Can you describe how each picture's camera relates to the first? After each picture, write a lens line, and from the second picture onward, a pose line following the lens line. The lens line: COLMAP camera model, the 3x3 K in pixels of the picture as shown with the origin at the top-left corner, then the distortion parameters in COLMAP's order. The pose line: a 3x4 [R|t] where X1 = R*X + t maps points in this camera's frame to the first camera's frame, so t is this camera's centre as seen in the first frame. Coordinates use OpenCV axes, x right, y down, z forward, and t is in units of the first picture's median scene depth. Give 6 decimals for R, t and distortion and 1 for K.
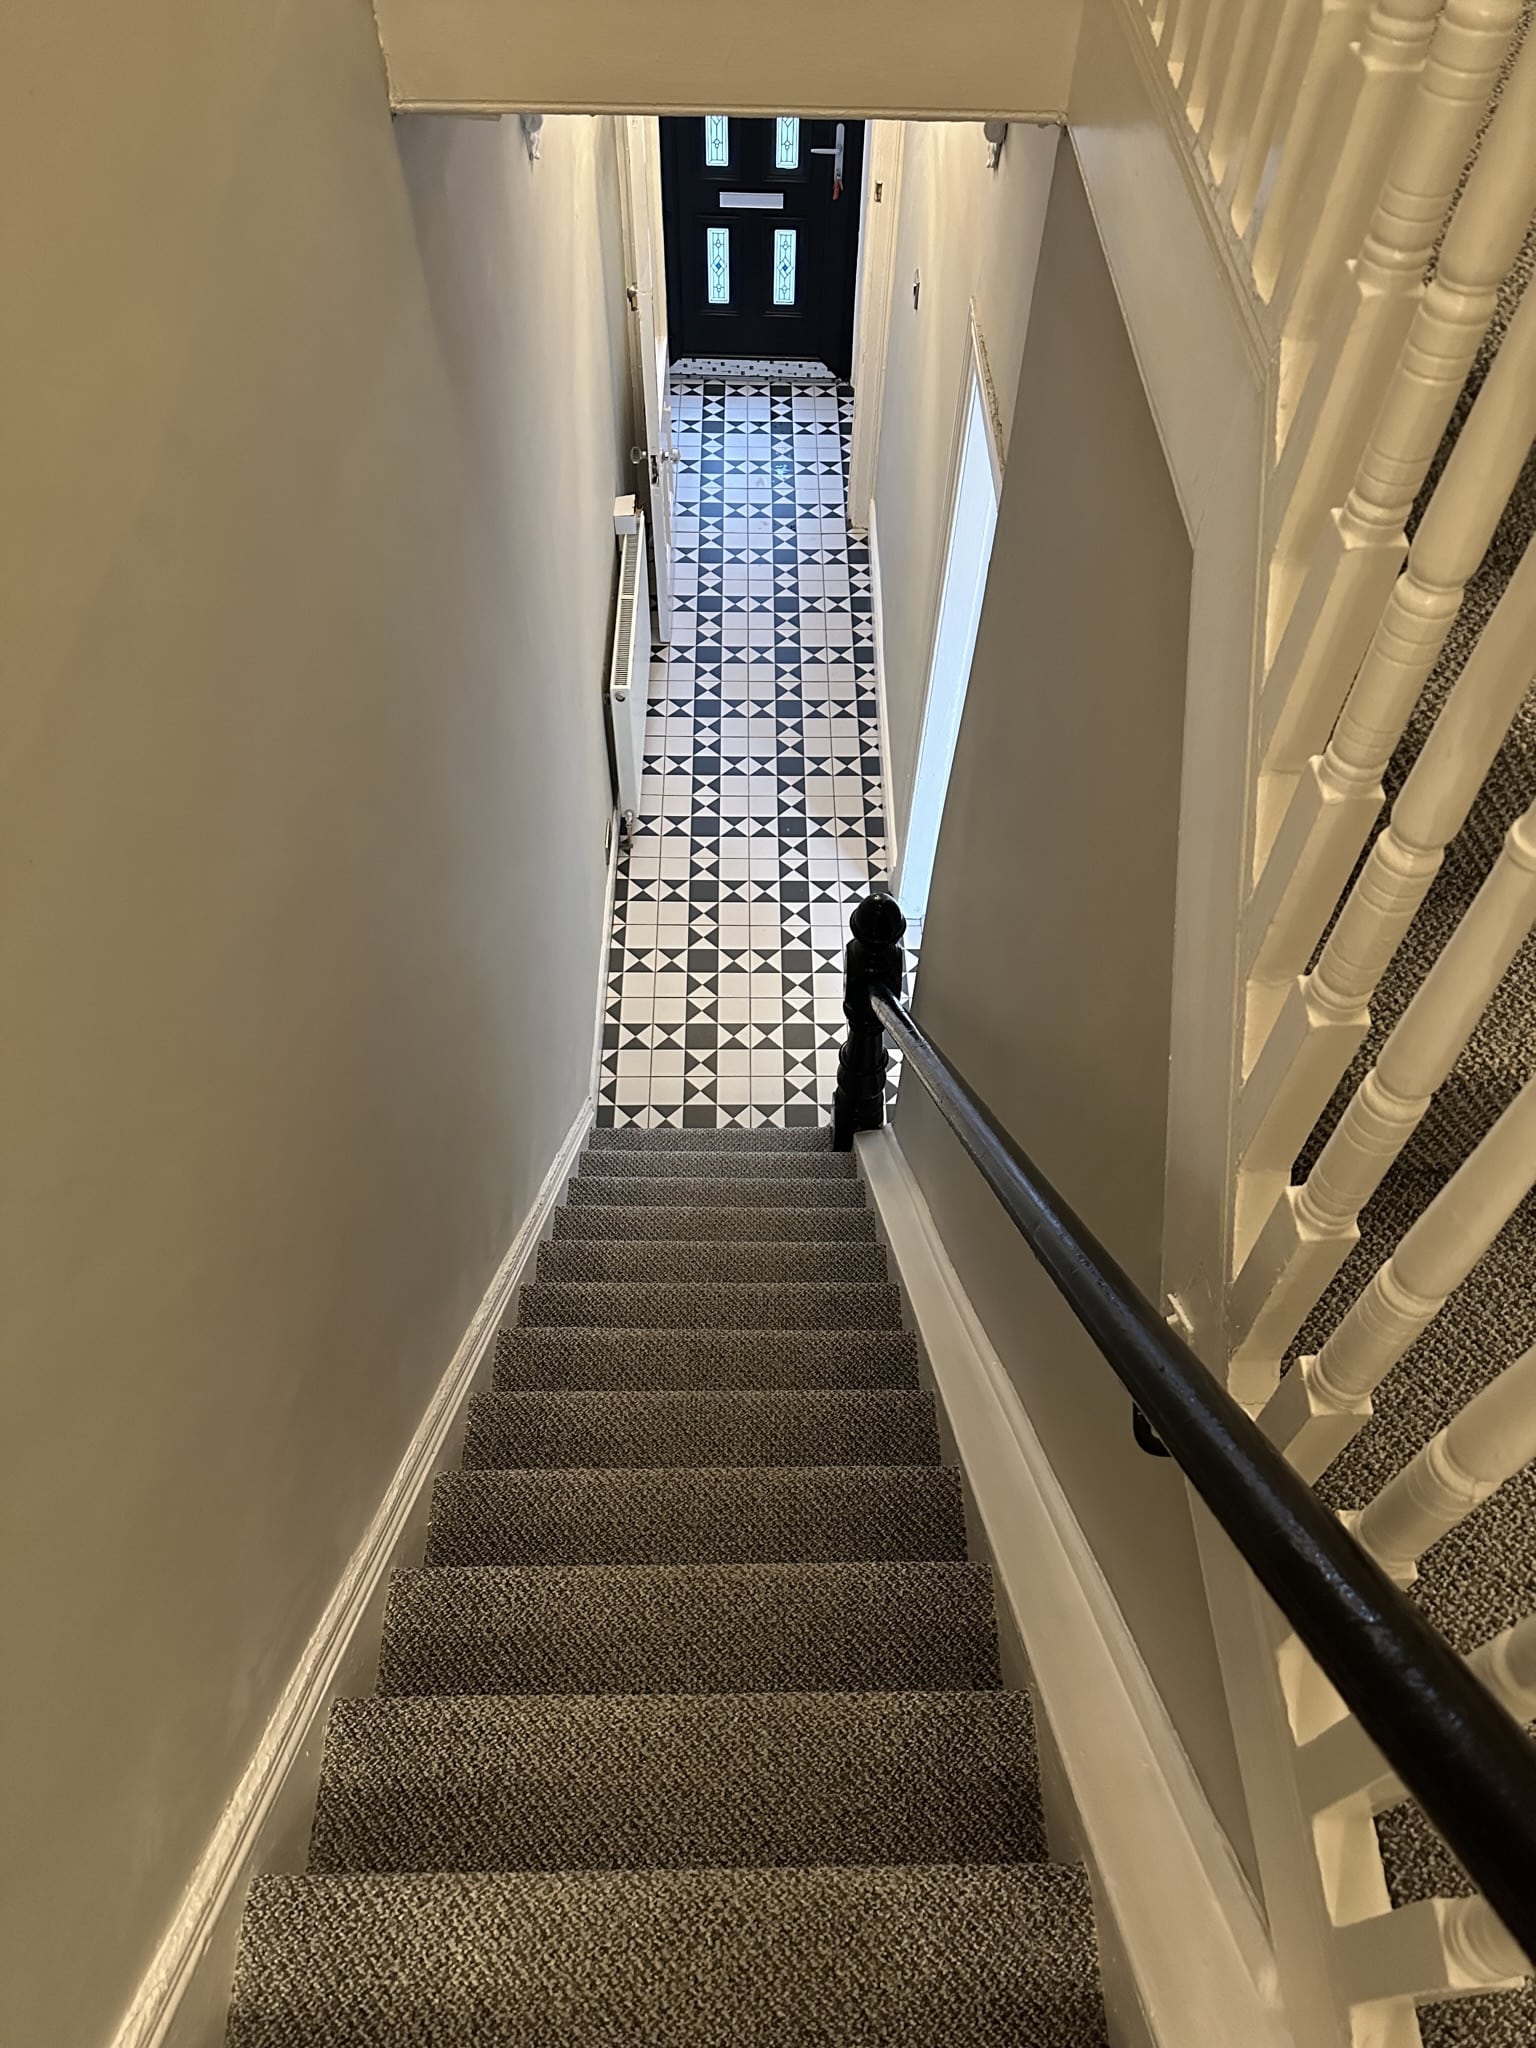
lens RADIAL K [[1455.8, 0, 762.4], [0, 1455.8, 1082.6], [0, 0, 1]] dist [0.023046, -0.025056]
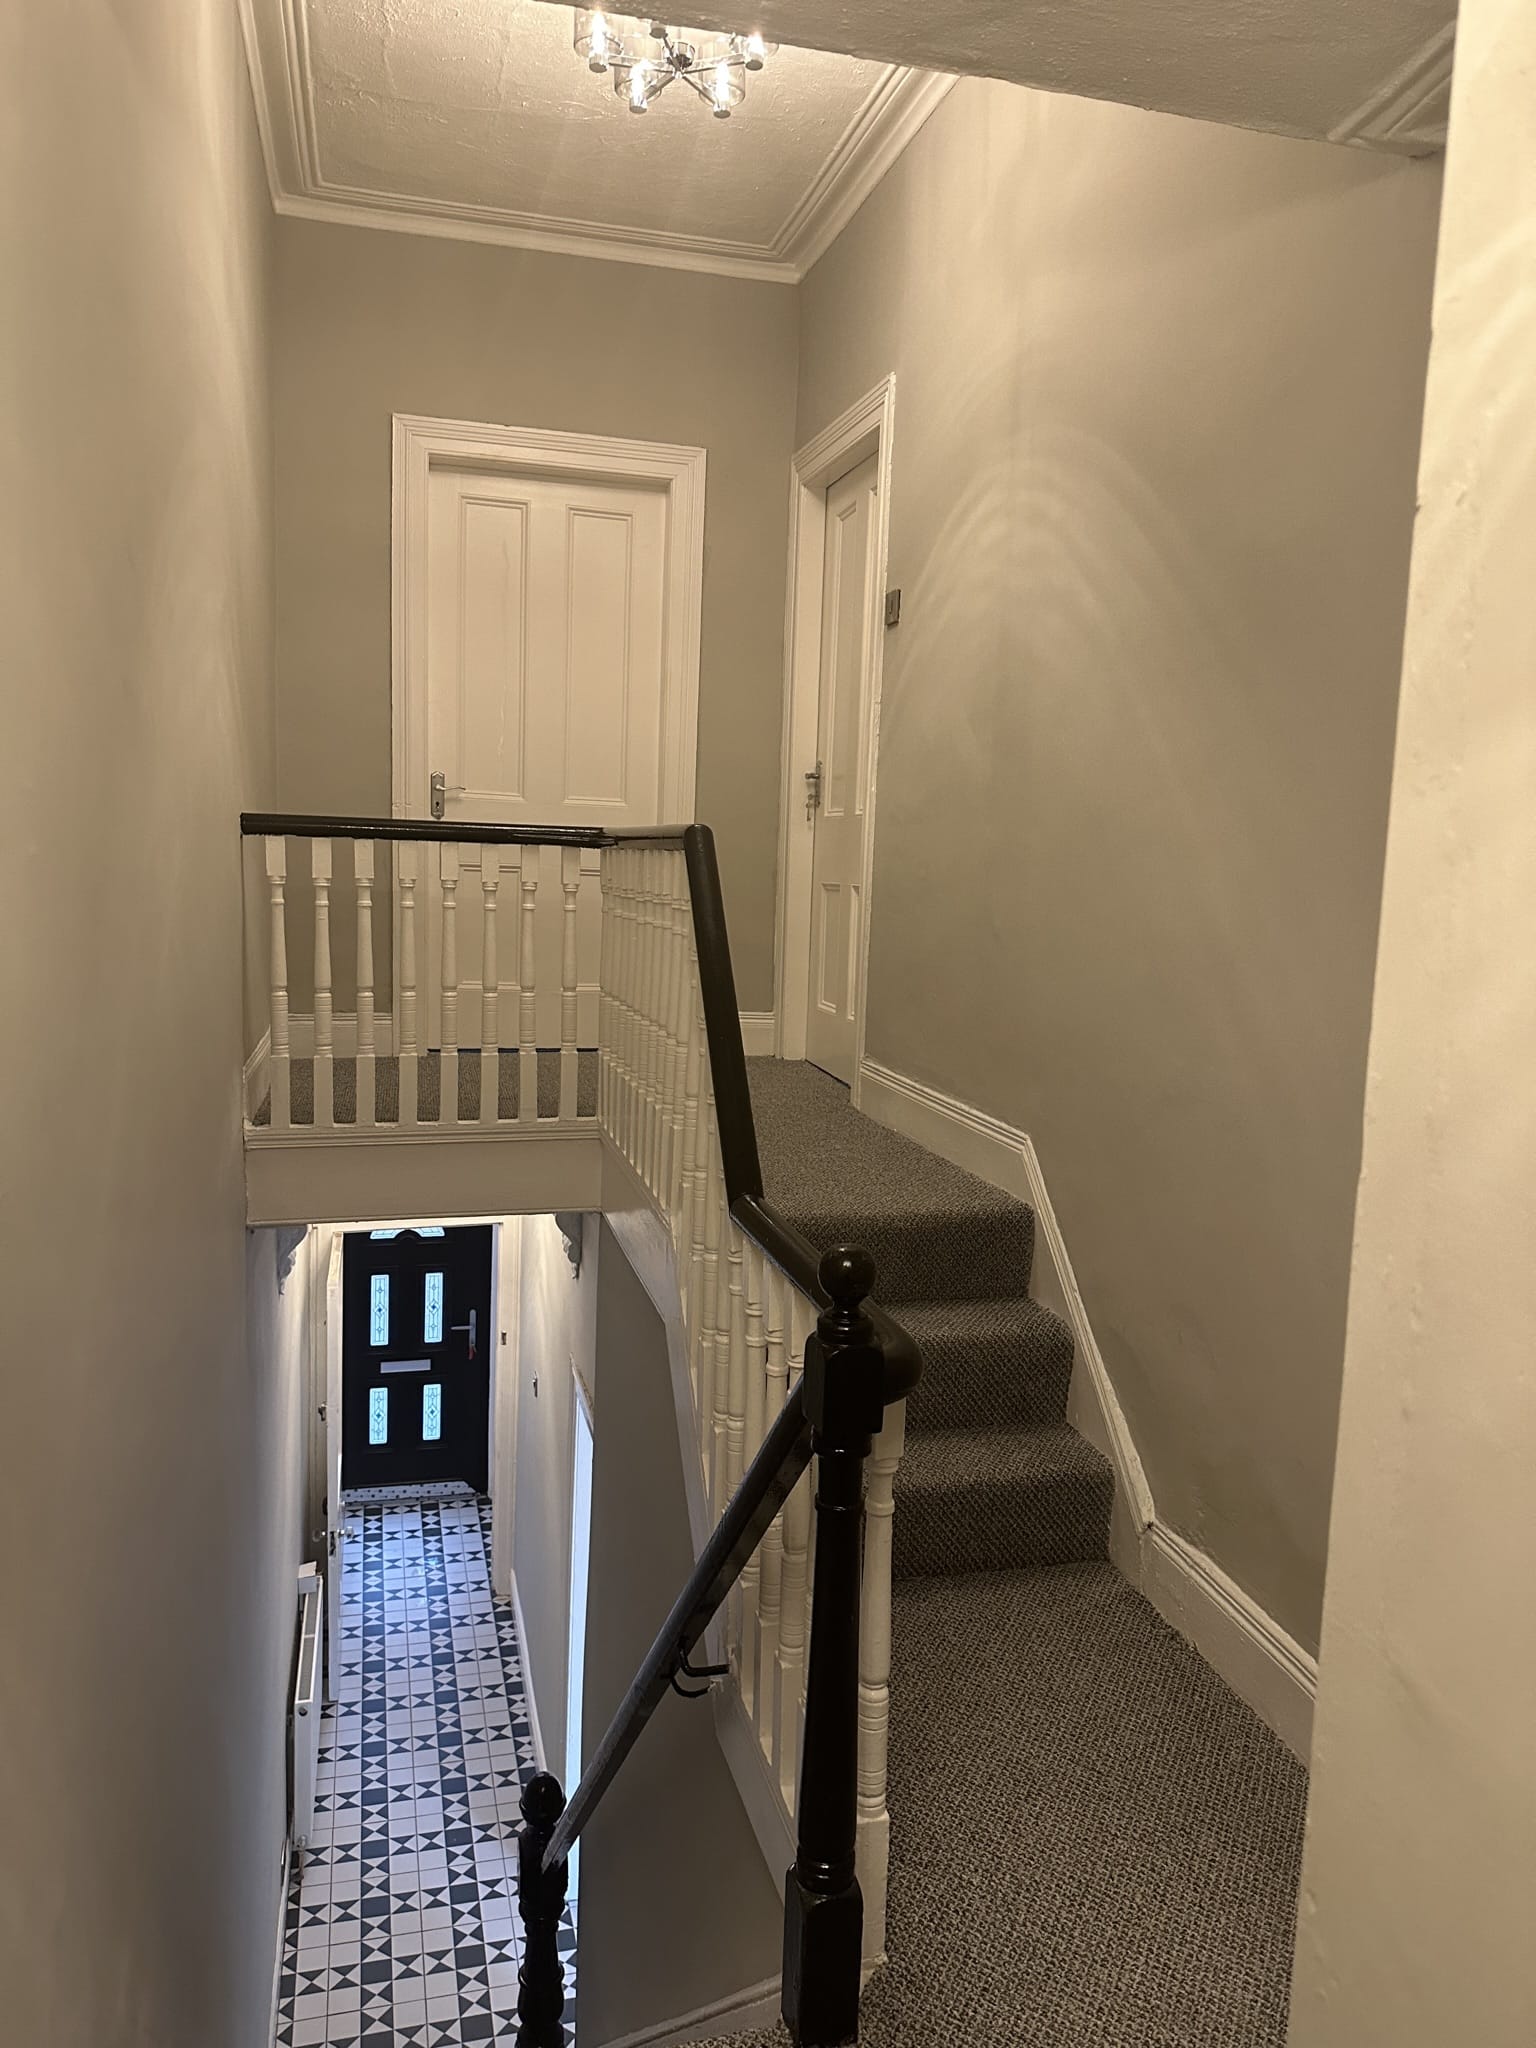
lens RADIAL K [[1455.8, 0, 768.4], [0, 1455.8, 1022.1], [0, 0, 1]] dist [0.023046, -0.025056]
pose [[0.967092, -0.007893, 0.254306, -0.025875], [0.191010, 0.682798, -0.705196, 0.201245], [-0.168074, 0.730564, 0.661836, -0.180913]]
